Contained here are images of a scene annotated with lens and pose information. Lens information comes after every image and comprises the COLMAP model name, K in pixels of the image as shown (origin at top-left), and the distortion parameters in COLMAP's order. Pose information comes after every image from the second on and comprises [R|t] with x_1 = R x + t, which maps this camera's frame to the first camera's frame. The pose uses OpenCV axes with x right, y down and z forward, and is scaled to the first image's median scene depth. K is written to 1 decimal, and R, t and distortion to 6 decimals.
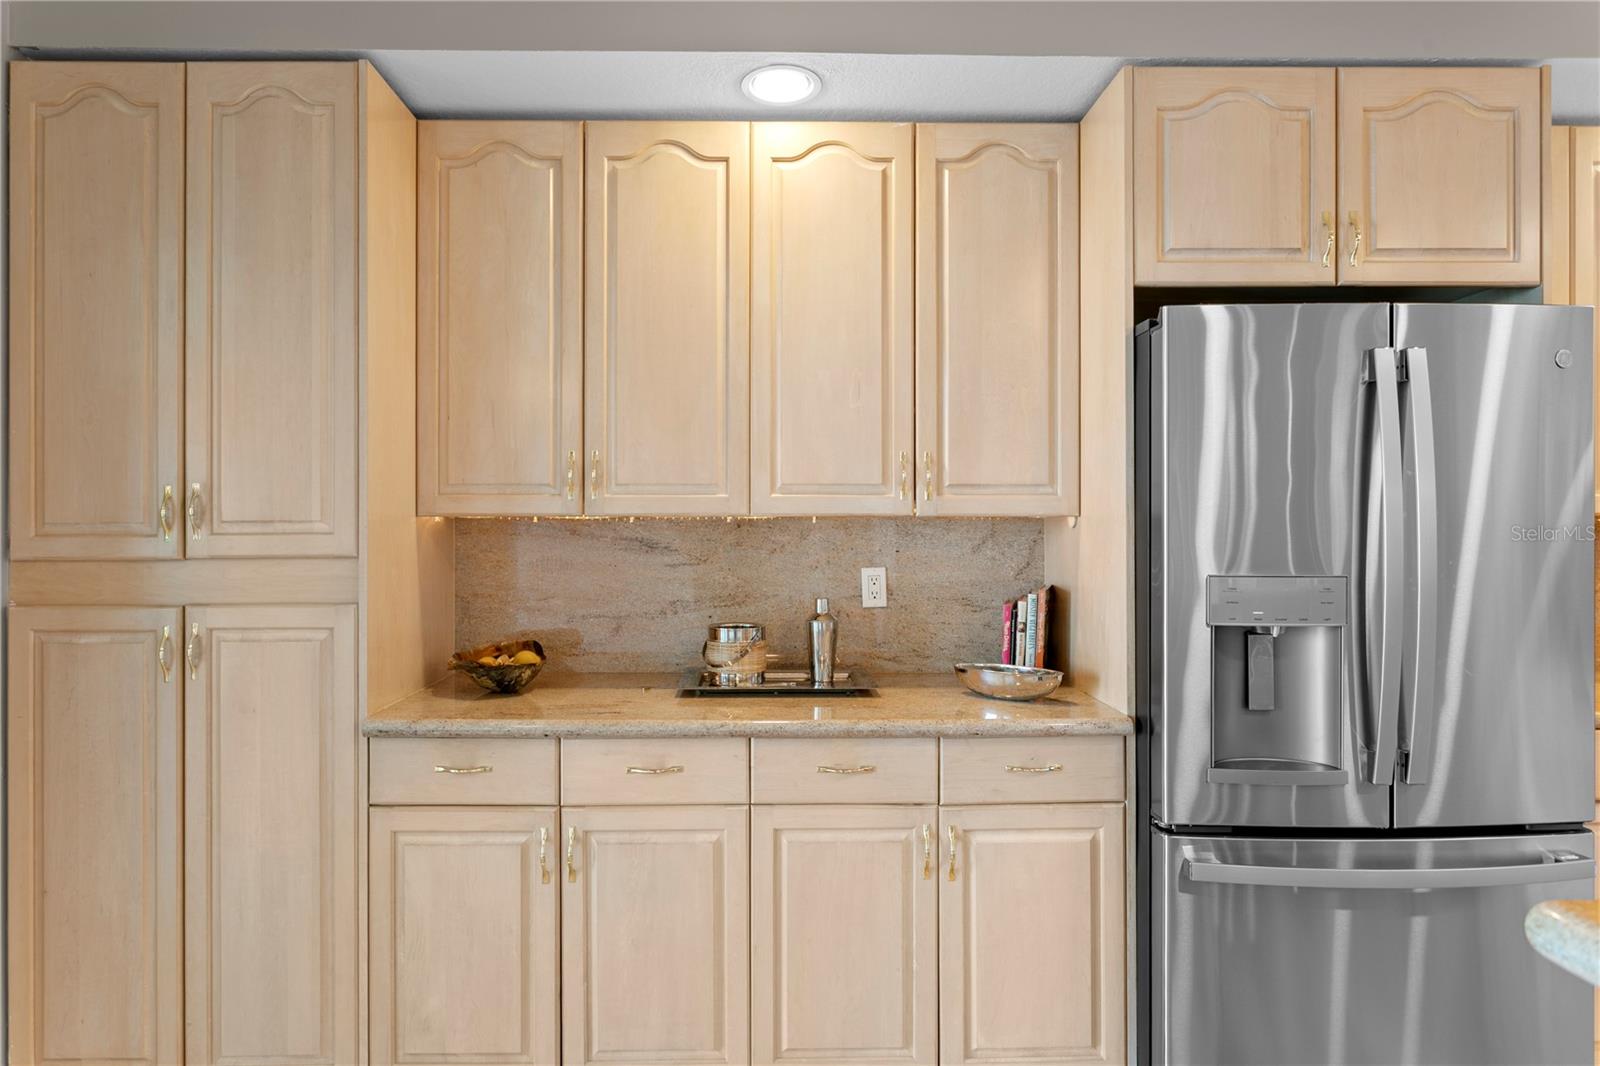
lens RADIAL K [[925.7, 0, 770.6], [0, 925.7, 529.4], [0, 0, 1]] dist [-0.011031, 0.008960]
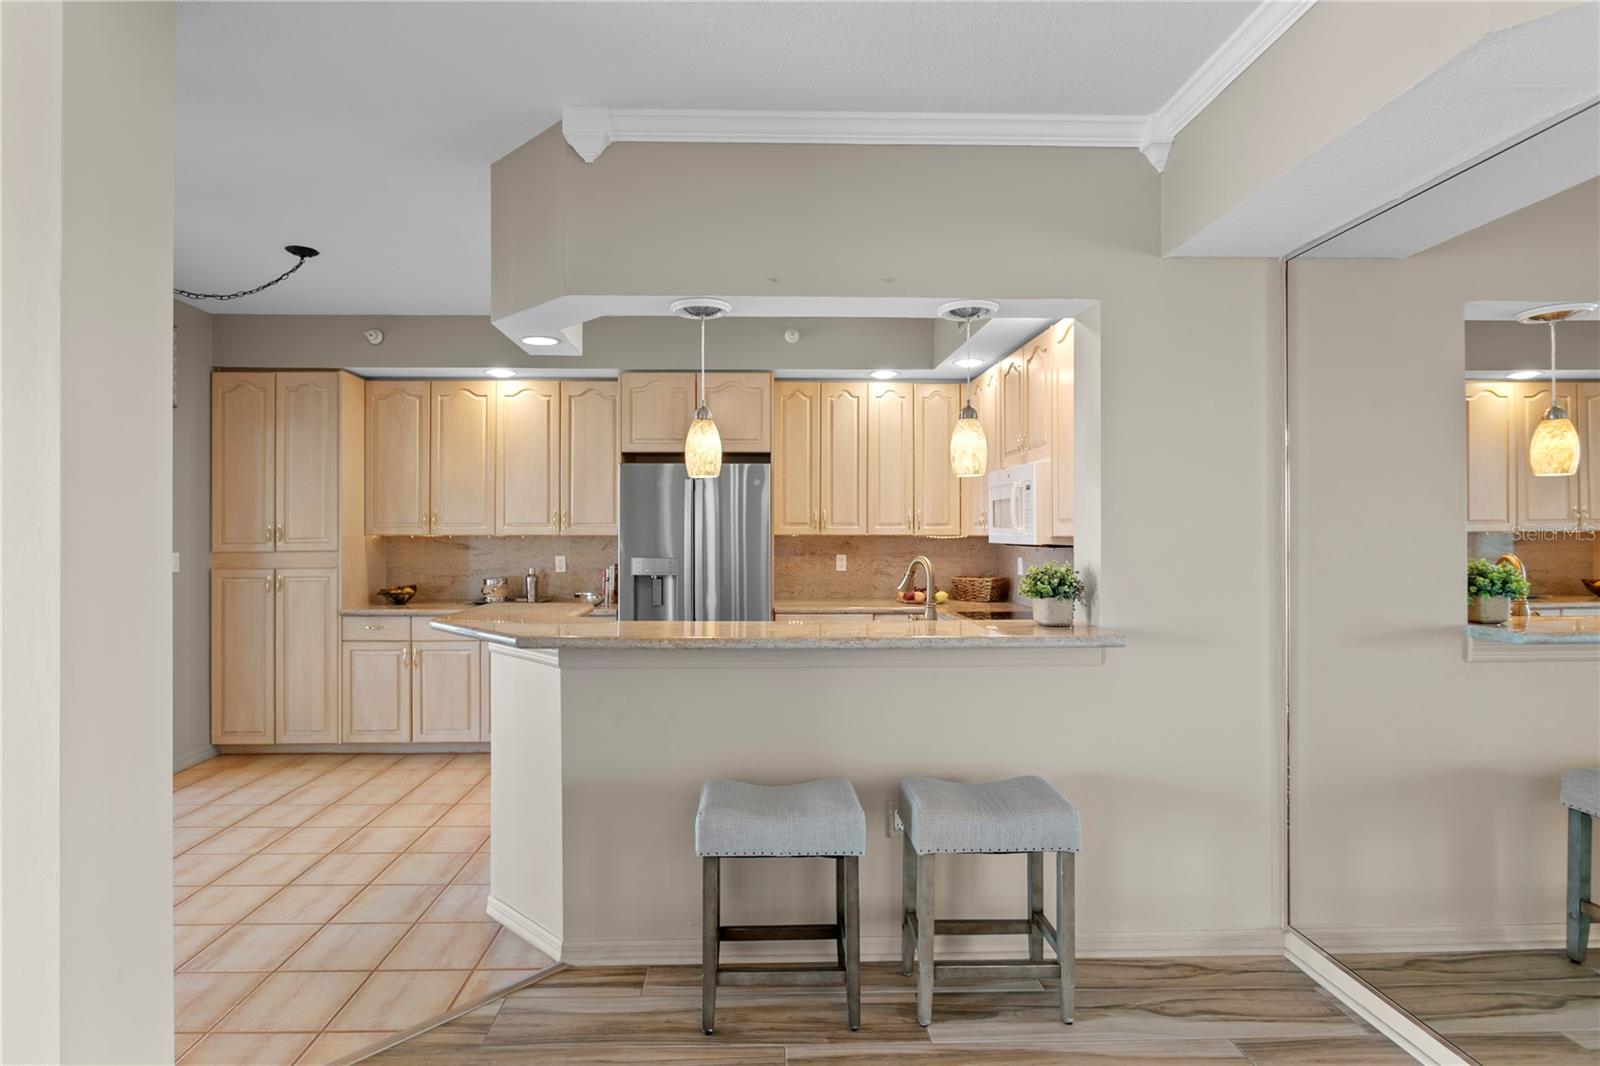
lens RADIAL K [[797.4, 0, 773.9], [0, 797.4, 530.9], [0, 0, 1]] dist [-0.007994, 0.005156]
pose [[0.999878, 0.000863, 0.015589, 0.807335], [-0.000876, 0.999999, 0.000838, -0.033549], [-0.015588, -0.000851, 0.999878, -1.381847]]
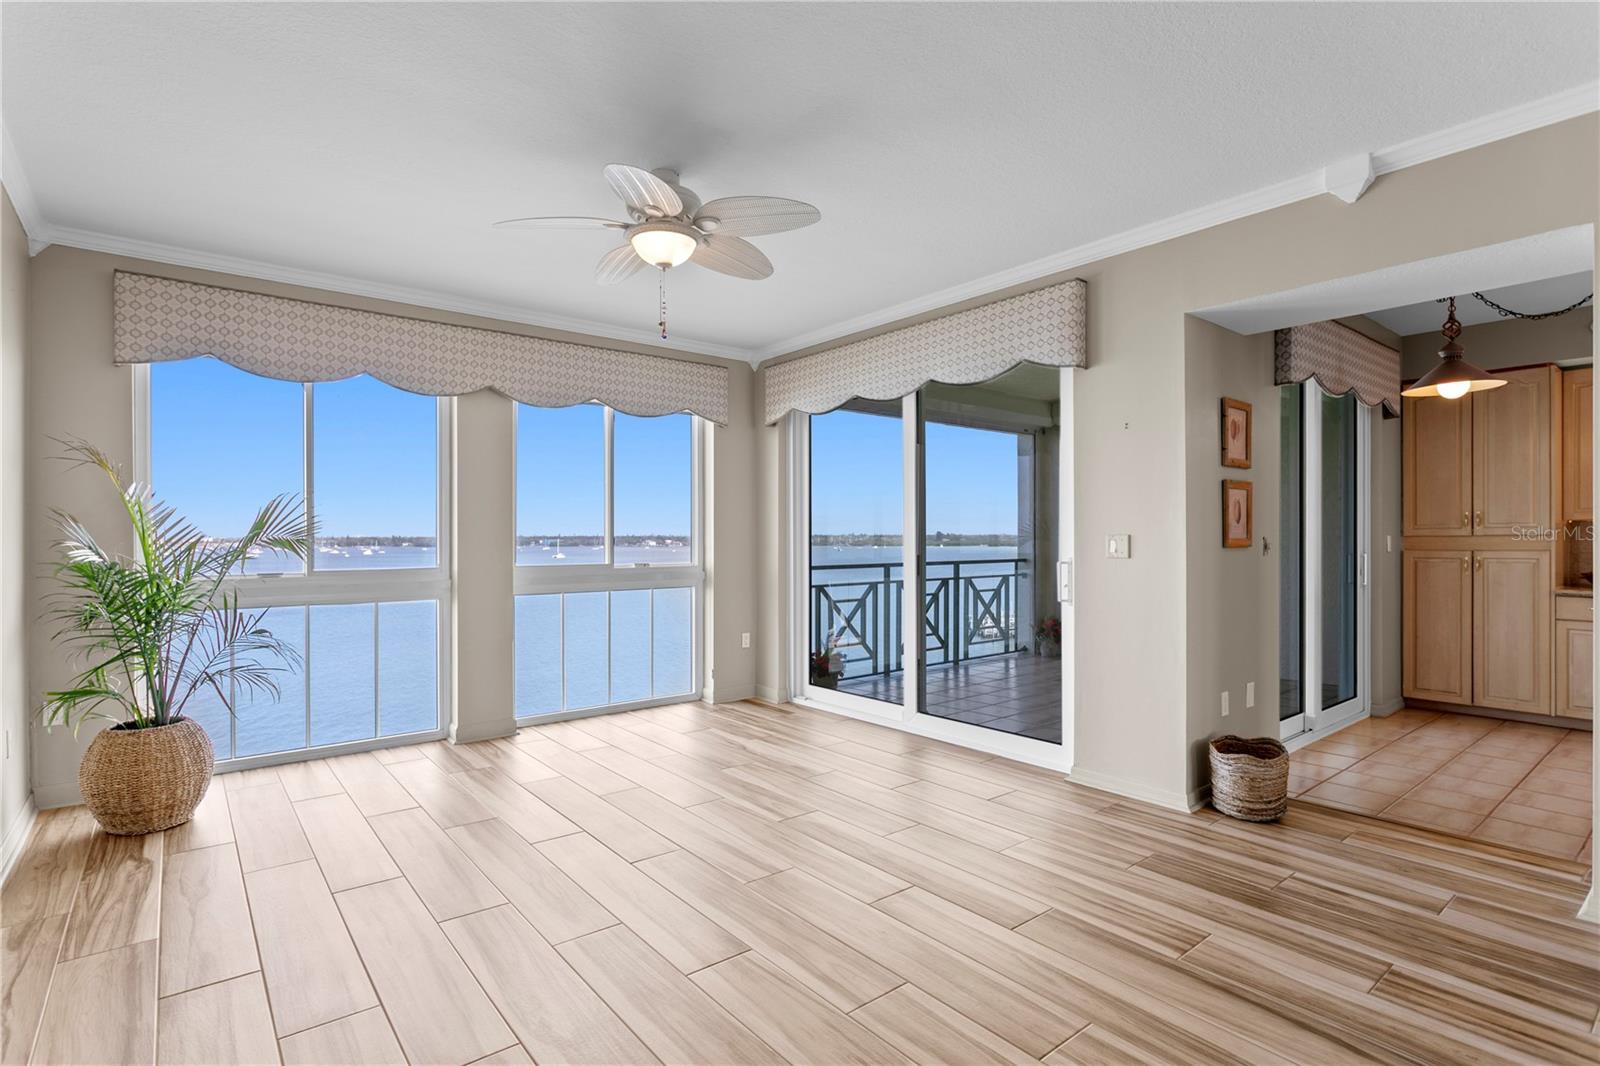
lens RADIAL K [[797.4, 0, 778.8], [0, 797.4, 535.1], [0, 0, 1]] dist [-0.007994, 0.005156]
pose [[0.613757, -0.001656, -0.789493, 0.048850], [0.002983, 0.999996, 0.000222, 0.022452], [0.789489, -0.002492, 0.613760, -2.434231]]
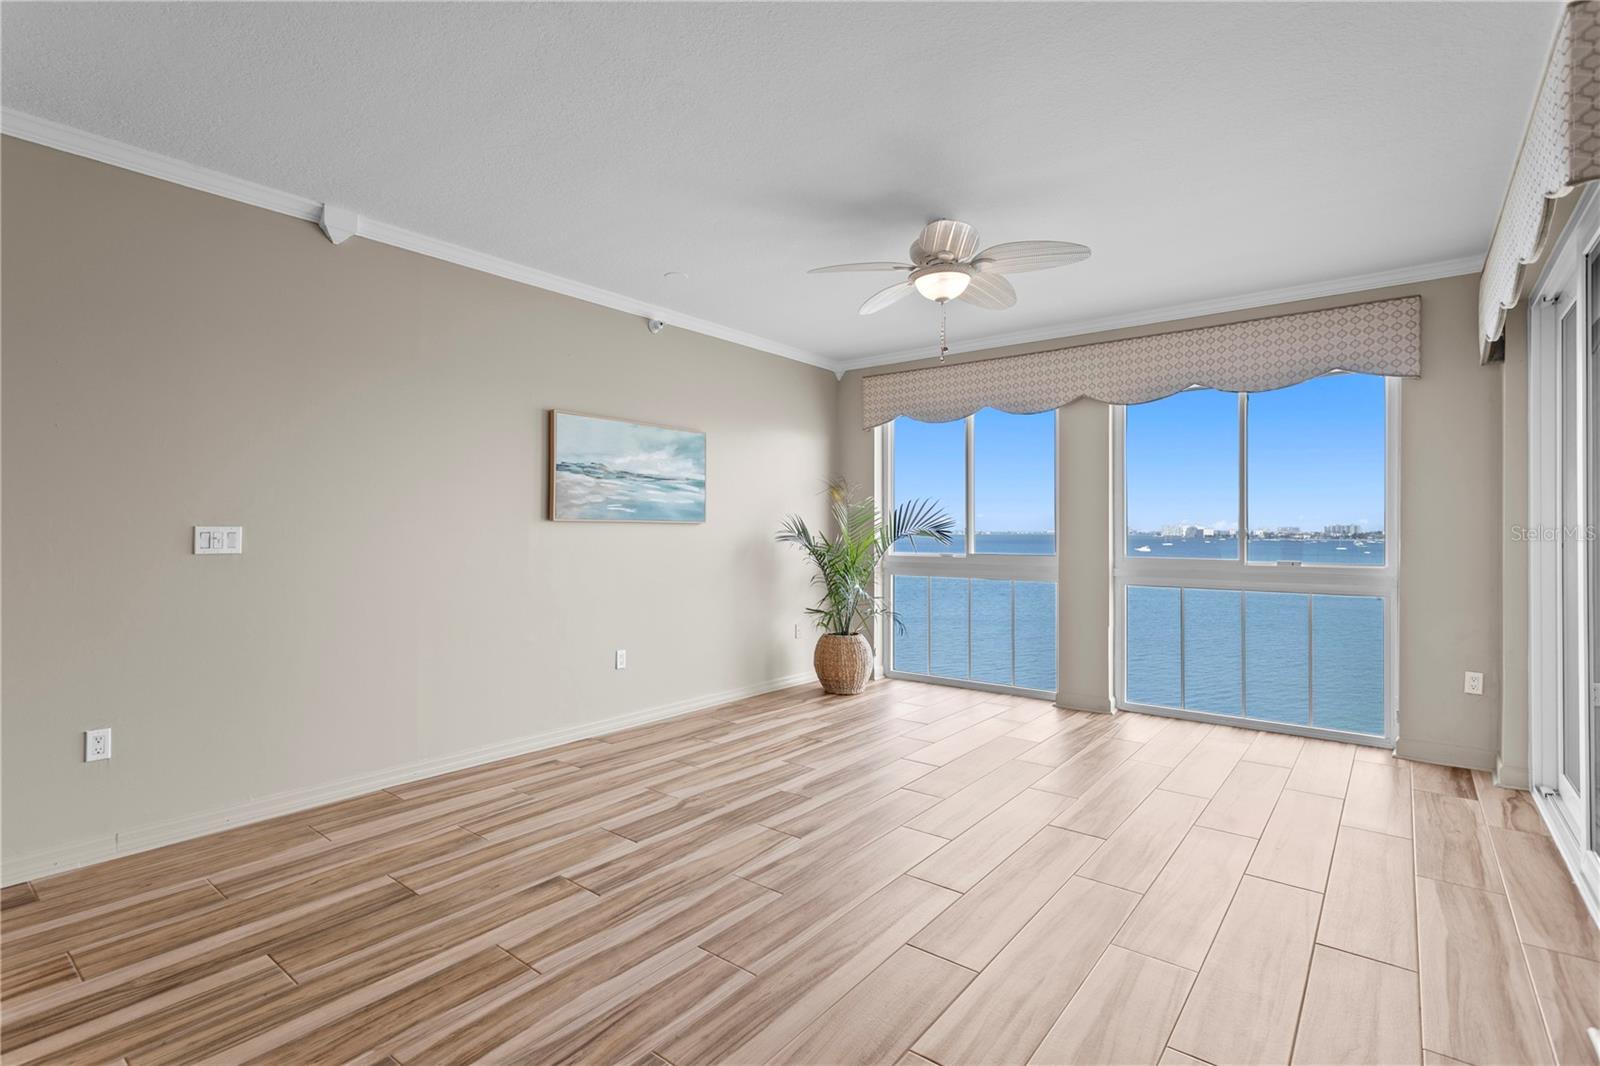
lens RADIAL K [[765.9, 0, 763.8], [0, 765.9, 523.9], [0, 0, 1]] dist [0.005600, -0.001942]
pose [[-0.643089, -0.006395, -0.765765, 0.289715], [-0.000041, 0.999965, -0.008317, 0.027525], [0.765791, -0.005317, -0.643067, -0.851759]]
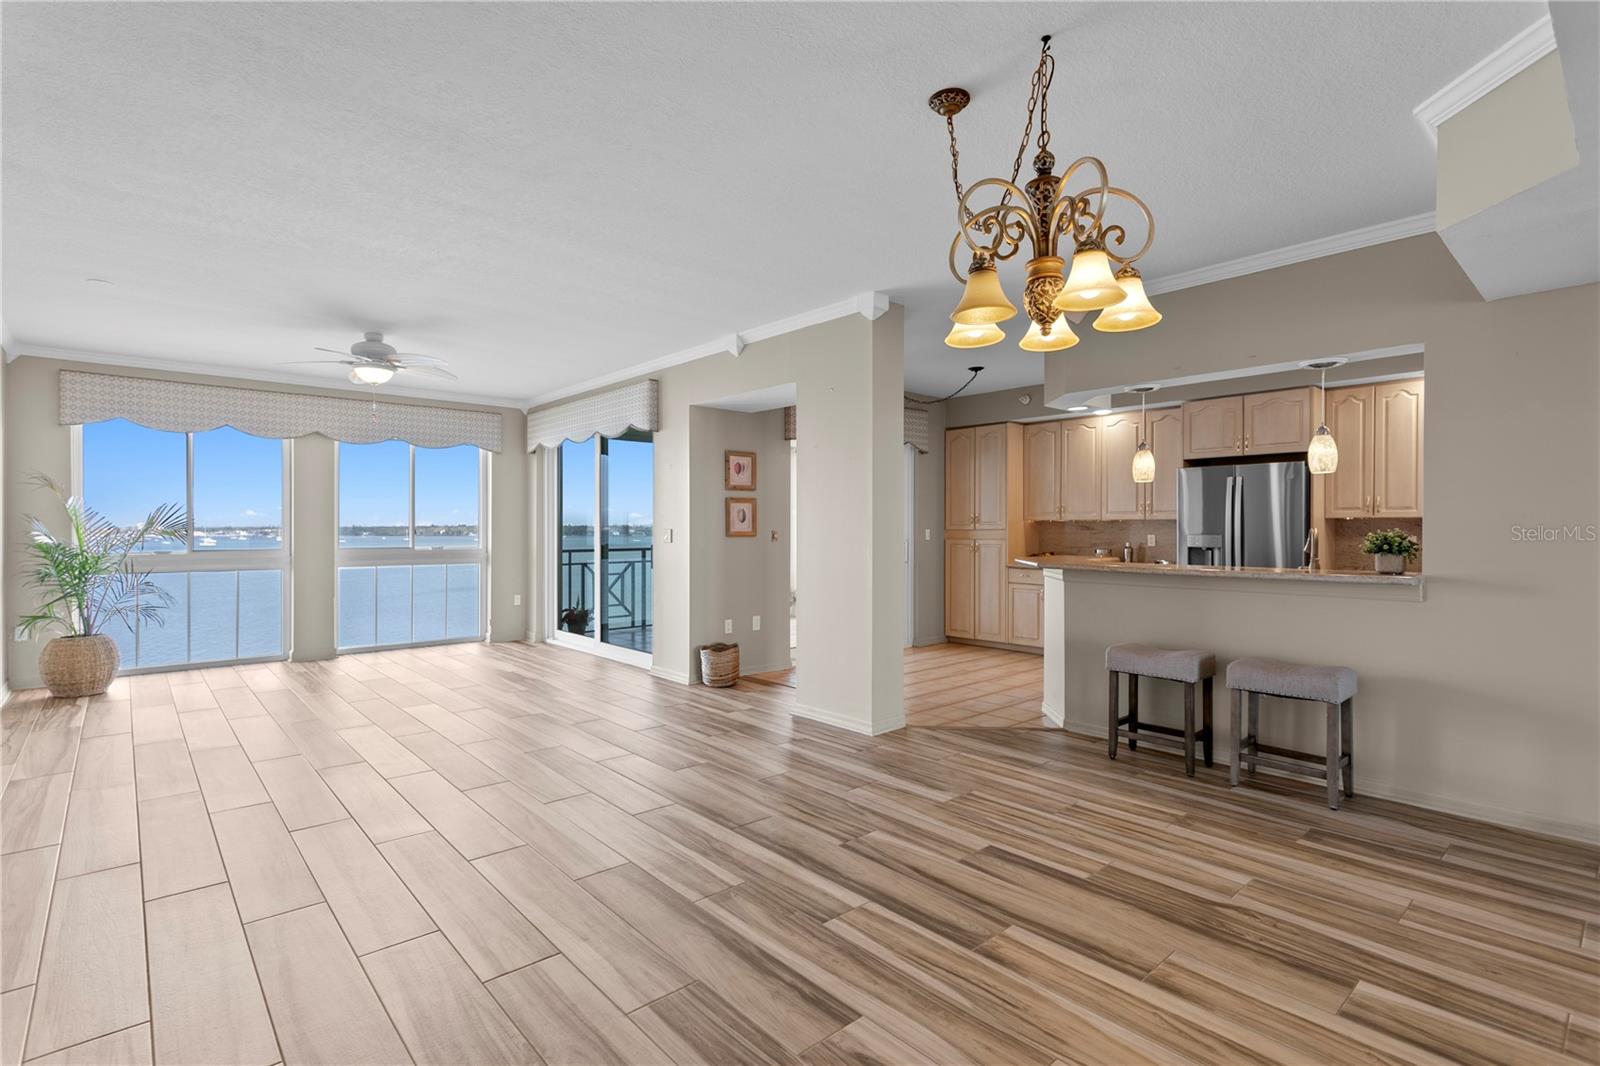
lens RADIAL K [[765.9, 0, 782.6], [0, 765.9, 530.1], [0, 0, 1]] dist [0.005600, -0.001942]
pose [[0.651888, 0.004580, -0.758301, 1.719402], [-0.000170, 0.999983, 0.005893, 0.009671], [0.758315, -0.003713, 0.651878, -2.338703]]
